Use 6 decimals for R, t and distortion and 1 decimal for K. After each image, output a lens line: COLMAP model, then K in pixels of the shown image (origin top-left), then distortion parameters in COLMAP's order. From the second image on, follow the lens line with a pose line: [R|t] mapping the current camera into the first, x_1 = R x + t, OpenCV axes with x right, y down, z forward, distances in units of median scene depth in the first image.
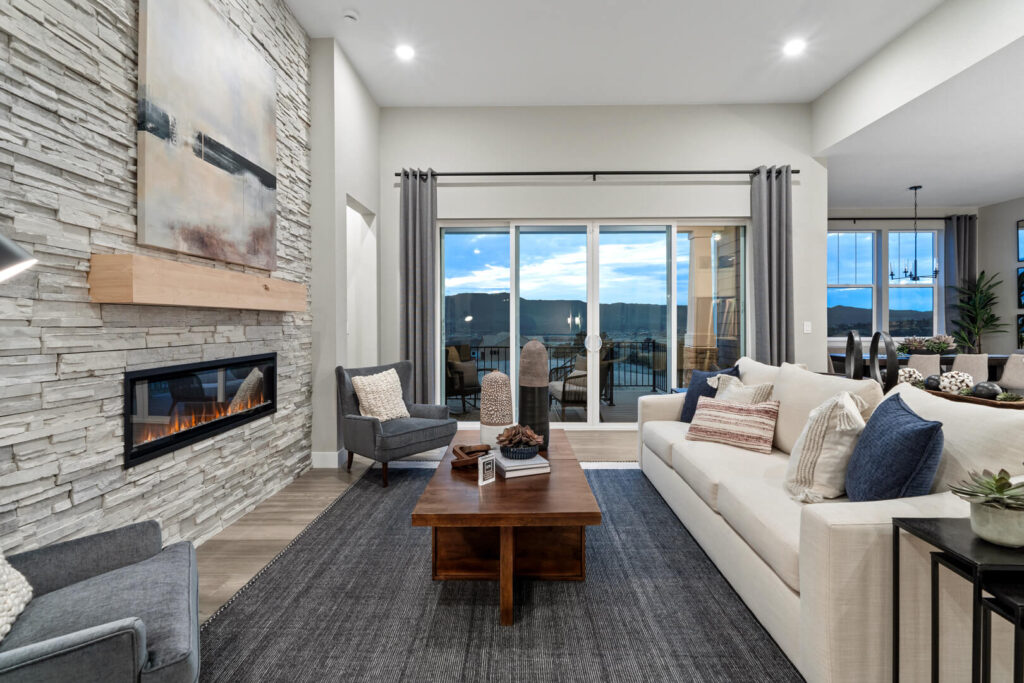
lens RADIAL K [[475.8, 0, 518.0], [0, 475.8, 325.8], [0, 0, 1]] dist [0.001914, 0.000425]
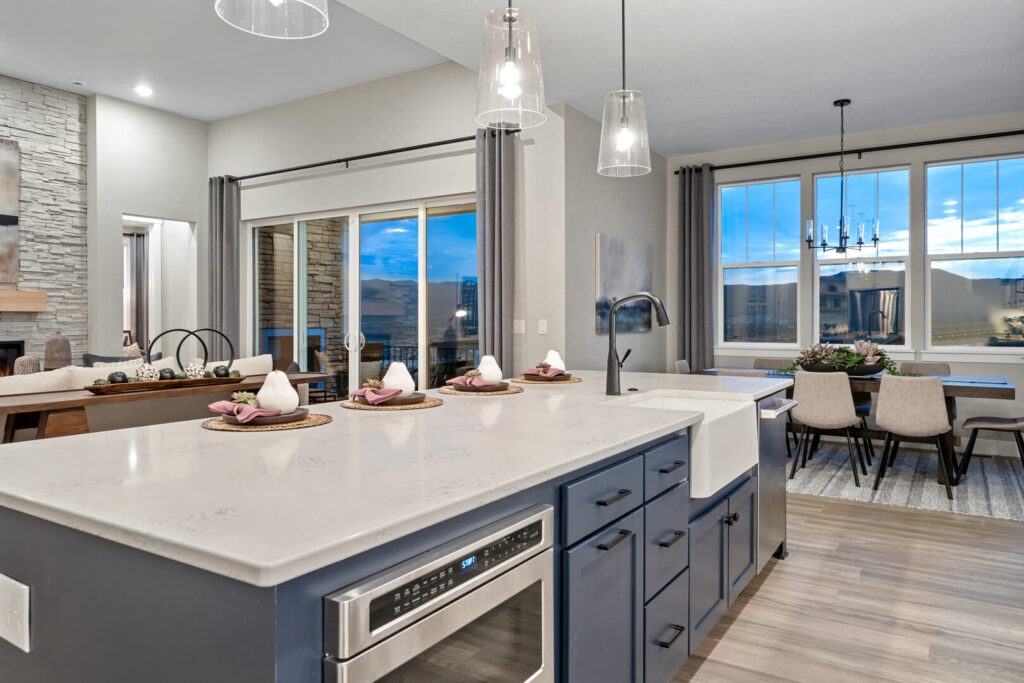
lens RADIAL K [[700.5, 0, 514.4], [0, 700.5, 337.6], [0, 0, 1]] dist [-0.000648, 0.001042]
pose [[0.849786, 0.015019, -0.526914, 1.152322], [-0.005740, 0.999798, 0.019242, -0.001195], [0.527097, -0.013327, 0.849701, 0.004508]]
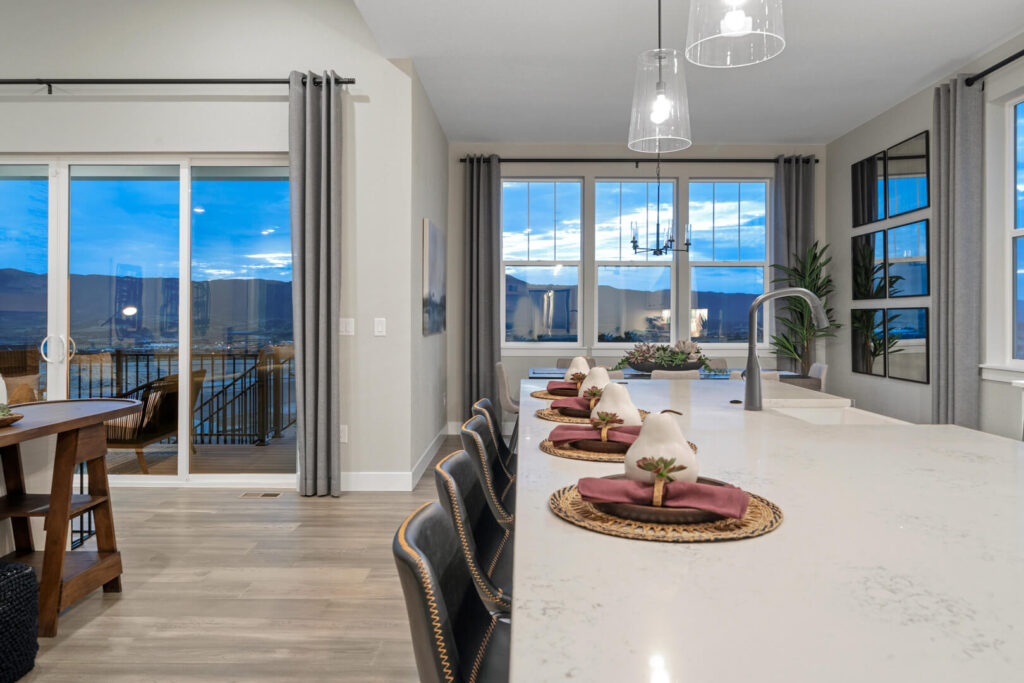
lens RADIAL K [[700.5, 0, 514.4], [0, 700.5, 337.6], [0, 0, 1]] dist [-0.000648, 0.001042]
pose [[0.999979, 0.006481, -0.000581, 0.774525], [-0.006467, 0.999761, 0.020881, -0.003429], [0.000716, -0.020877, 0.999782, 0.059316]]
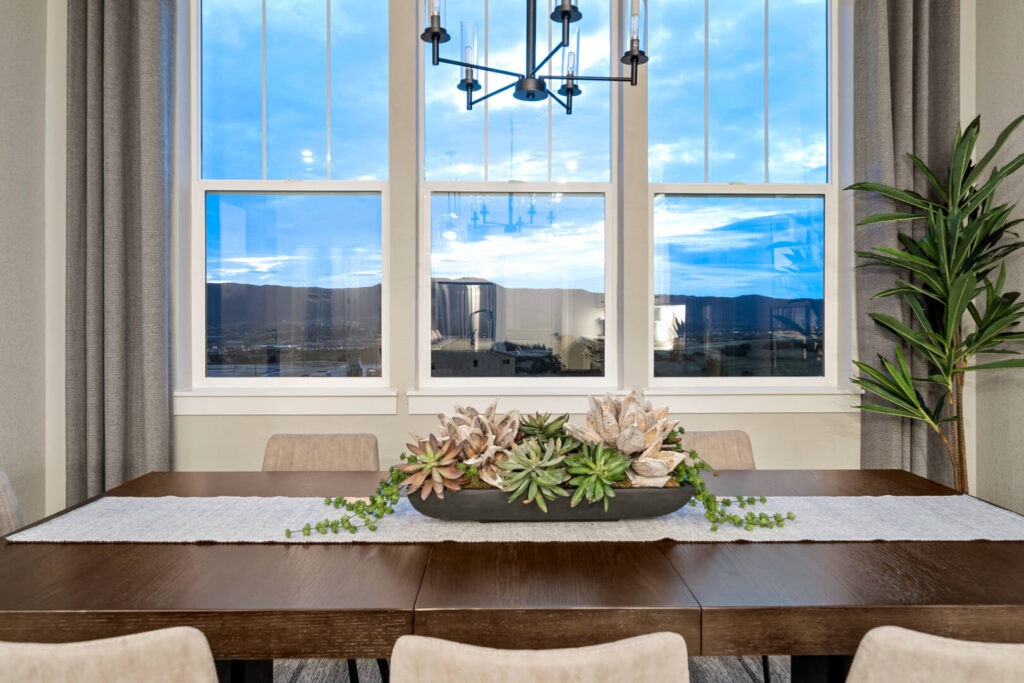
lens RADIAL K [[700.5, 0, 514.4], [0, 700.5, 337.6], [0, 0, 1]] dist [-0.000648, 0.001042]
pose [[0.999355, 0.001187, 0.035880, 0.989443], [-0.001734, 0.999883, 0.015224, -0.007978], [-0.035858, -0.015276, 0.999240, 0.881456]]
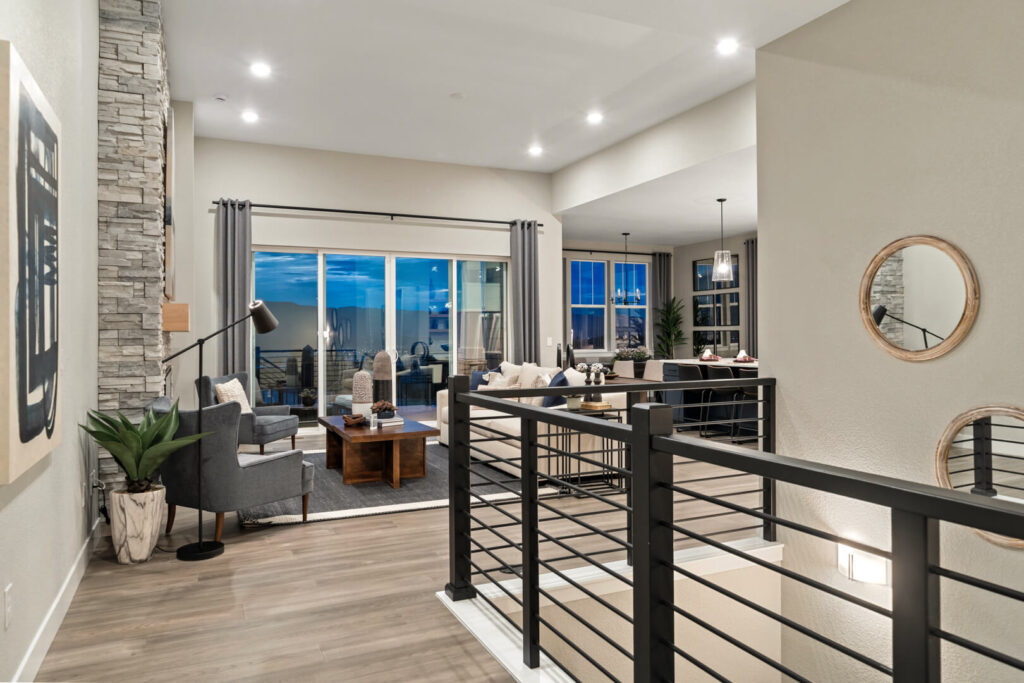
lens RADIAL K [[700.5, 0, 514.4], [0, 700.5, 337.6], [0, 0, 1]] dist [-0.000648, 0.001042]
pose [[0.902980, -0.003116, 0.429670, -0.320332], [0.004352, 0.999989, -0.001894, -0.005066], [-0.429660, 0.003580, 0.902984, -0.723656]]
